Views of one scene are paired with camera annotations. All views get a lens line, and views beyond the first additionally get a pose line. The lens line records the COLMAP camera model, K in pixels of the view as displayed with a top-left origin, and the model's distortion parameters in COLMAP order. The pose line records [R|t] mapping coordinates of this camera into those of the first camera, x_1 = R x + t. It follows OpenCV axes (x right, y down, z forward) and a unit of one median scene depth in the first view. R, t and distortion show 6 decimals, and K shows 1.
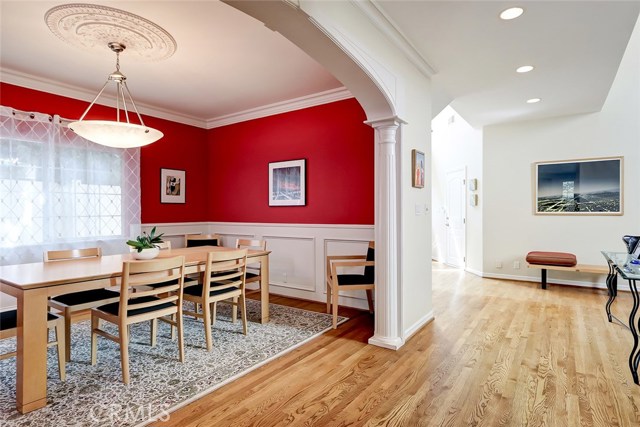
lens RADIAL K [[351.5, 0, 320.0], [0, 351.5, 213.5], [0, 0, 1]] dist [-0.001501, -0.000832]
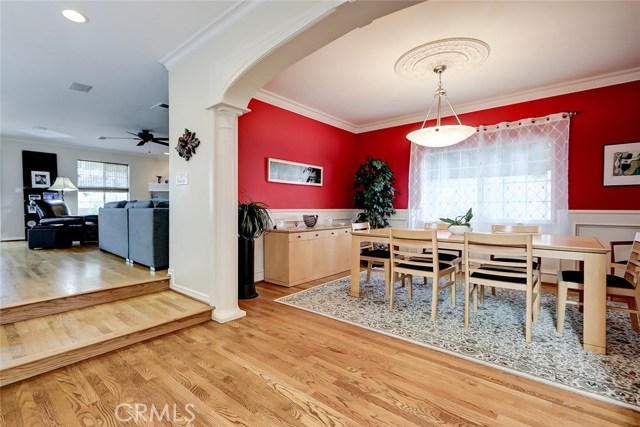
lens RADIAL K [[307.4, 0, 324.6], [0, 307.4, 212.5], [0, 0, 1]] dist [-0.002480, -0.000413]
pose [[-0.108507, 0.015961, -0.993968, 0.539599], [-0.006247, 0.999840, 0.016738, 0.038106], [0.994076, 0.008026, -0.108390, 0.609932]]
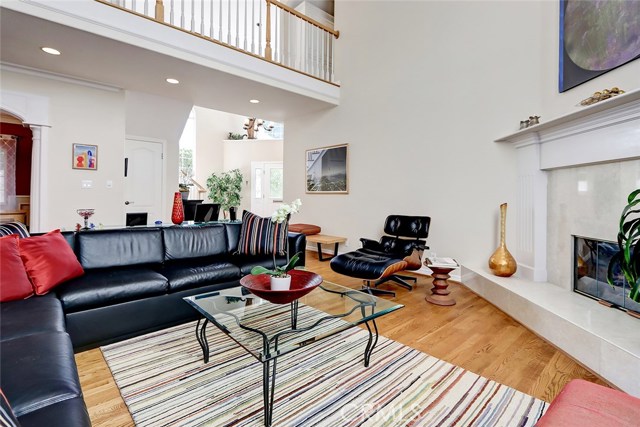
lens RADIAL K [[304.4, 0, 320.1], [0, 304.4, 195.6], [0, 0, 1]] dist [-0.000545, -0.000102]
pose [[0.975572, 0.012144, -0.219342, 1.516397], [-0.012991, 0.999913, -0.002416, 0.021937], [0.219294, 0.005207, 0.975645, -0.011417]]
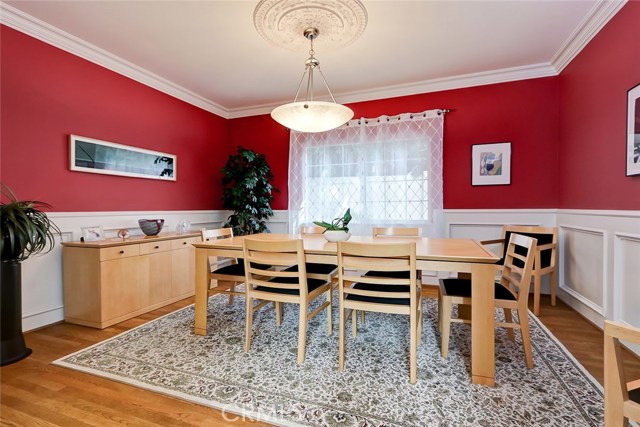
lens RADIAL K [[298.9, 0, 331.5], [0, 298.9, 213.2], [0, 0, 1]] dist [0.001776, 0.000042]
pose [[0.233037, 0.016647, -0.972325, 0.267809], [0.000741, 0.999850, 0.017296, 0.036655], [0.972468, -0.004752, 0.232990, 0.739323]]
